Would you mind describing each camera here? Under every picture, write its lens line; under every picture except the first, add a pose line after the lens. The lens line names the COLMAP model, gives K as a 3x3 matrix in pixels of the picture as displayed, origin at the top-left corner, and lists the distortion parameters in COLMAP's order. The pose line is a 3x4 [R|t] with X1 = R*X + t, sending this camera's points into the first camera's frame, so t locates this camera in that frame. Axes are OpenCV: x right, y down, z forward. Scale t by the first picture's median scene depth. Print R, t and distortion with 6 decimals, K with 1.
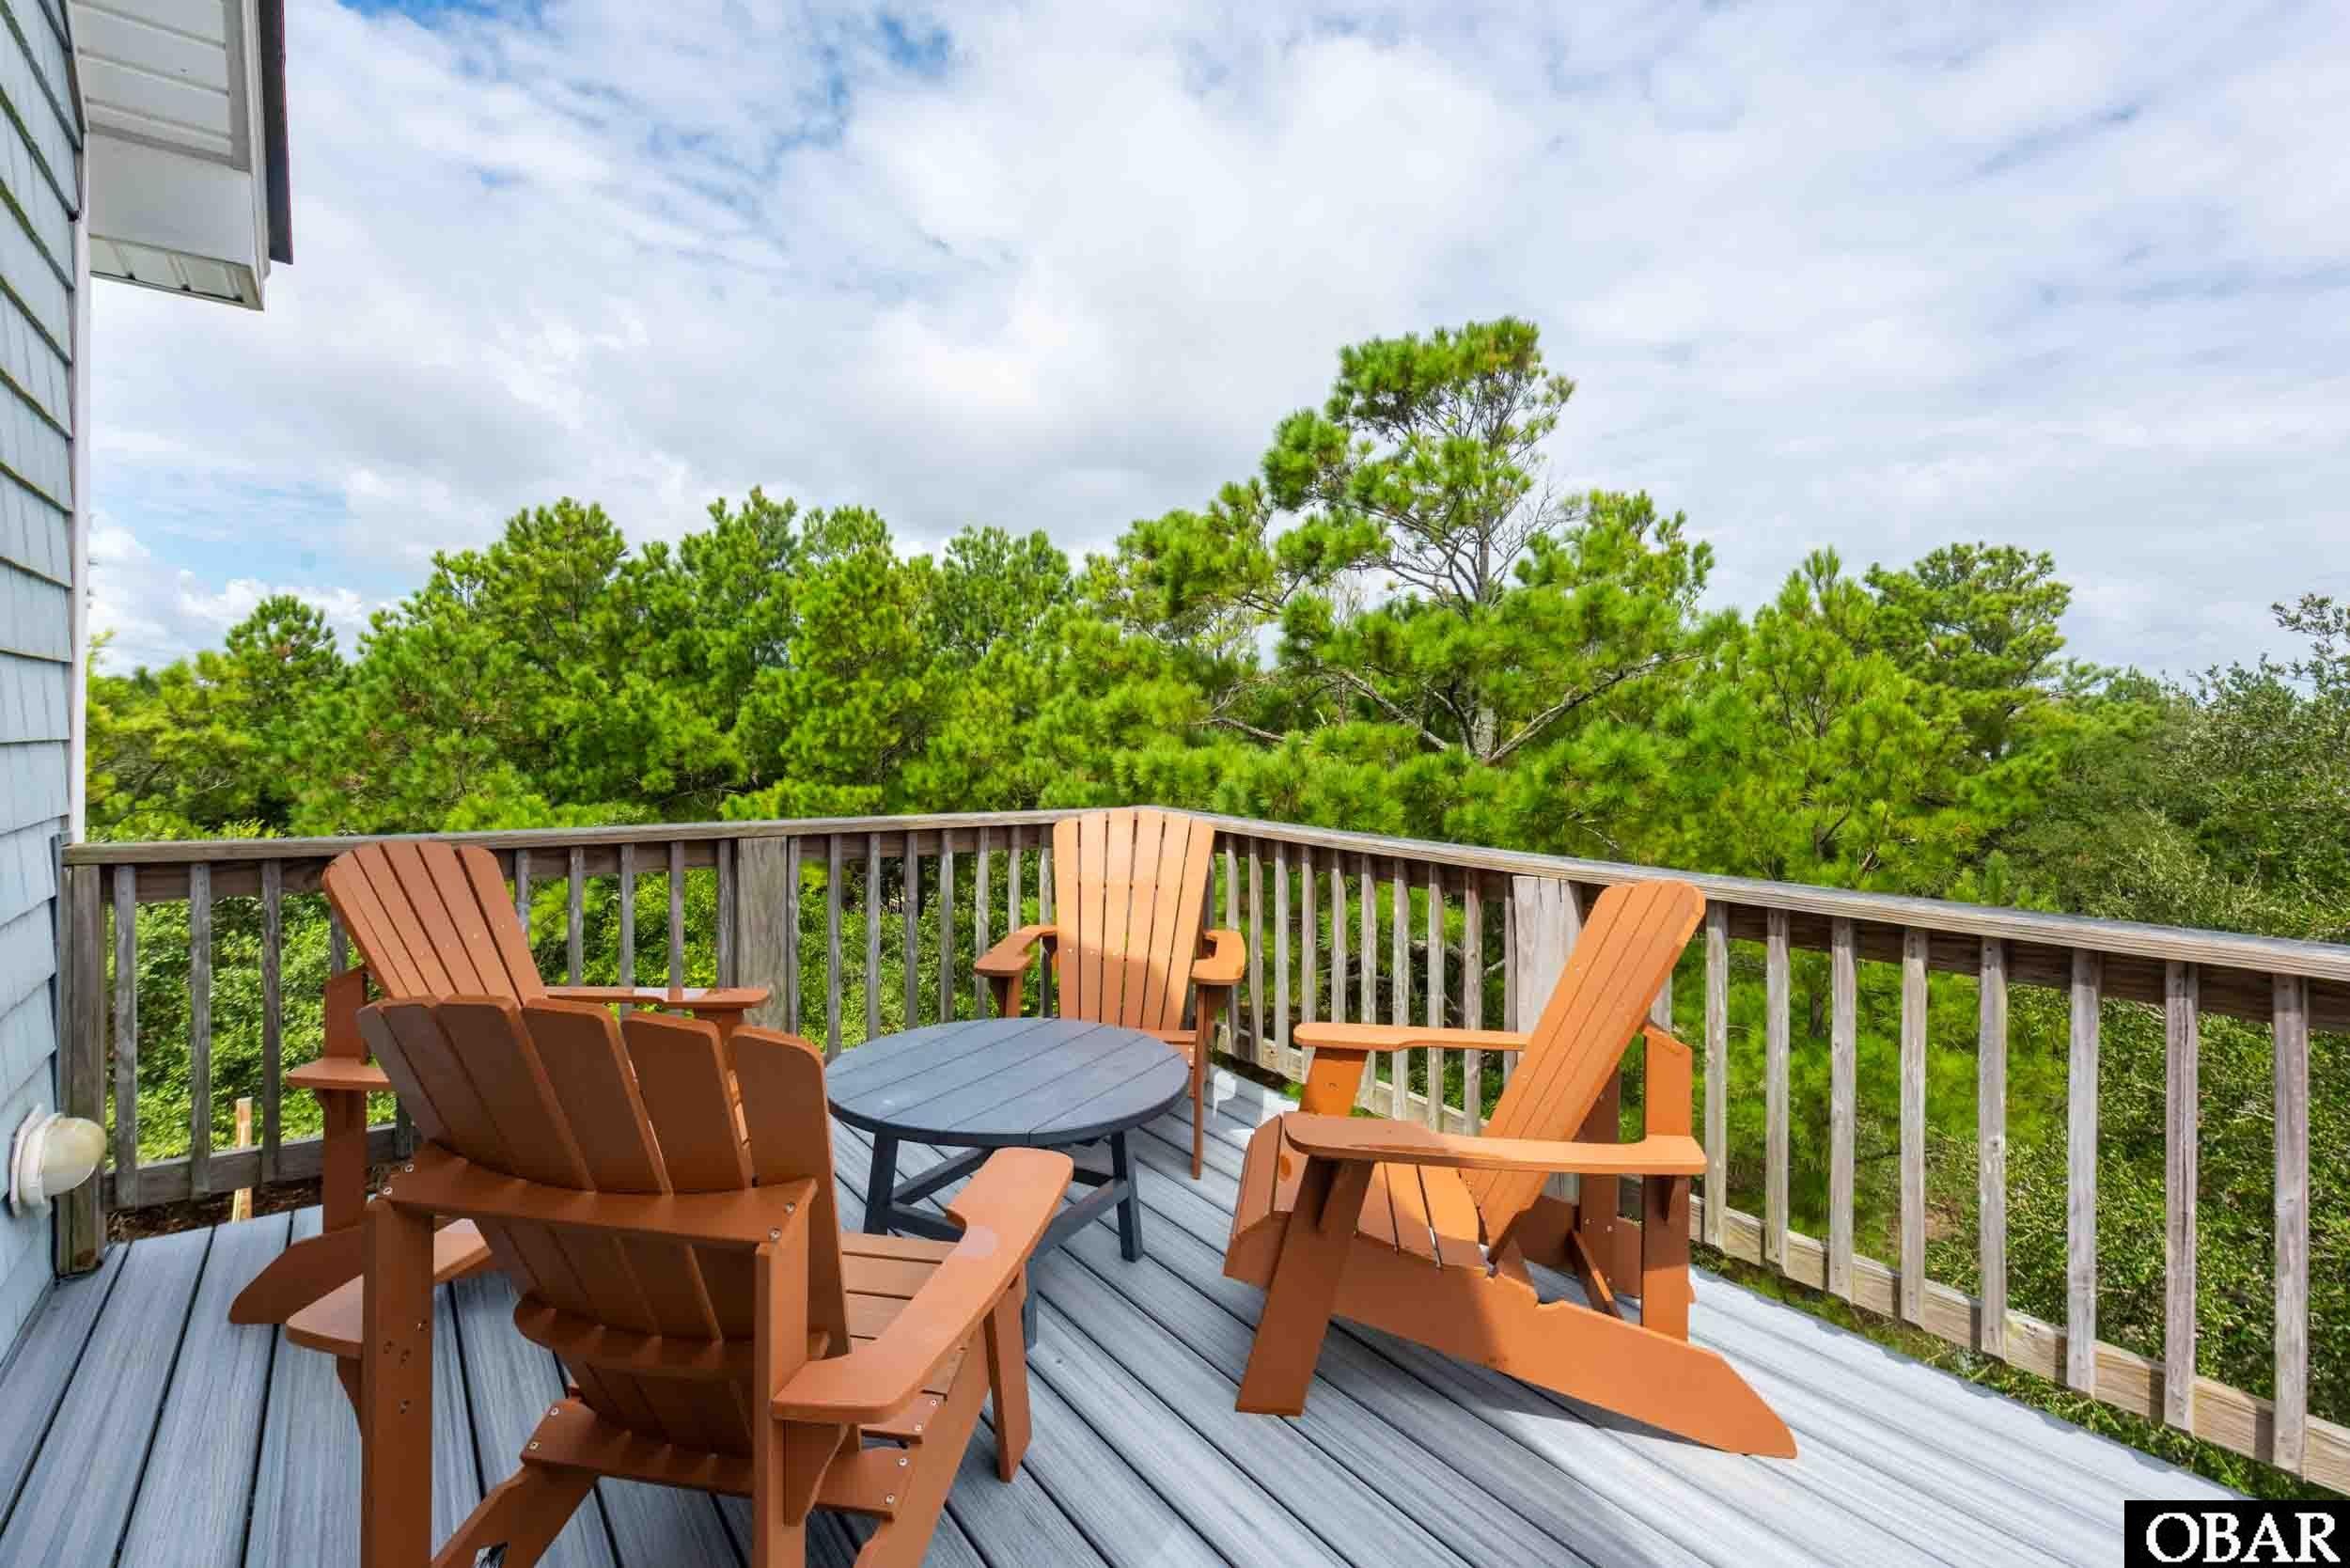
lens RADIAL K [[1112.9, 0, 1165.1], [0, 1112.9, 734.6], [0, 0, 1]] dist [-0.002994, -0.000934]
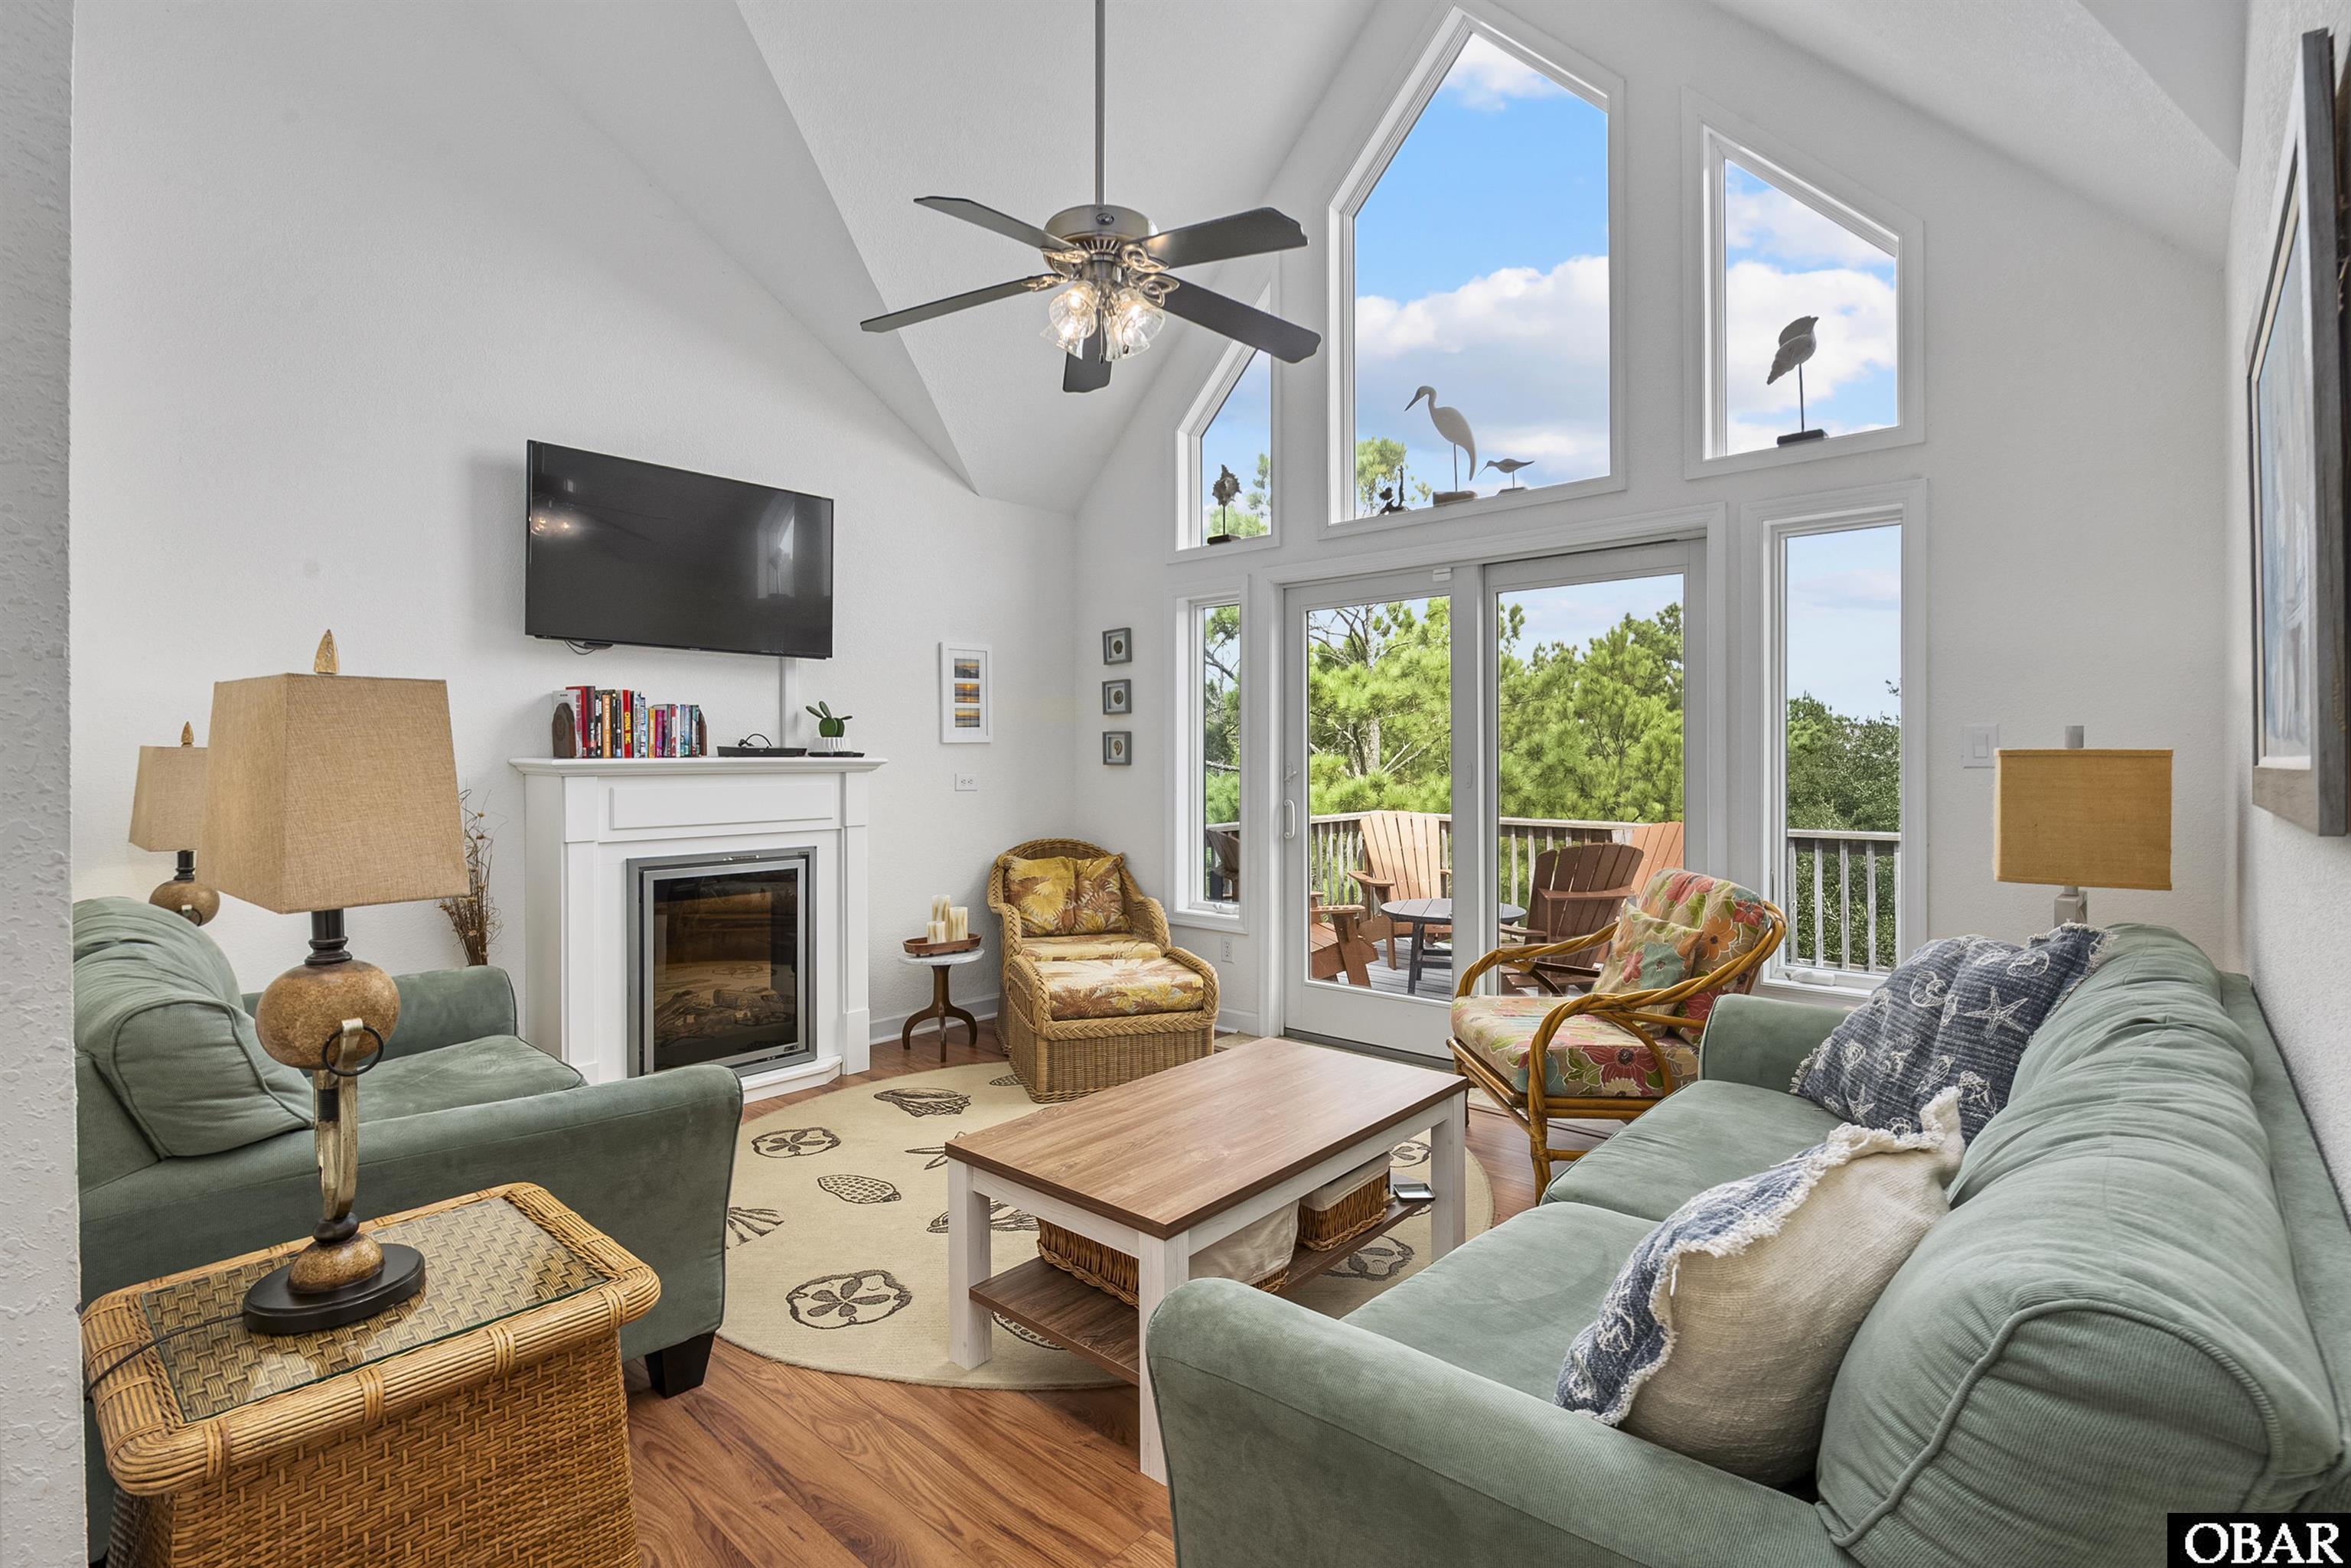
lens RADIAL K [[1113.3, 0, 1177.8], [0, 1113.3, 768.9], [0, 0, 1]] dist [-0.002994, -0.000934]
pose [[0.979228, -0.021035, 0.201668, -0.246589], [0.018791, 0.999738, 0.013038, -0.012997], [-0.201889, -0.008978, 0.979367, -0.269771]]
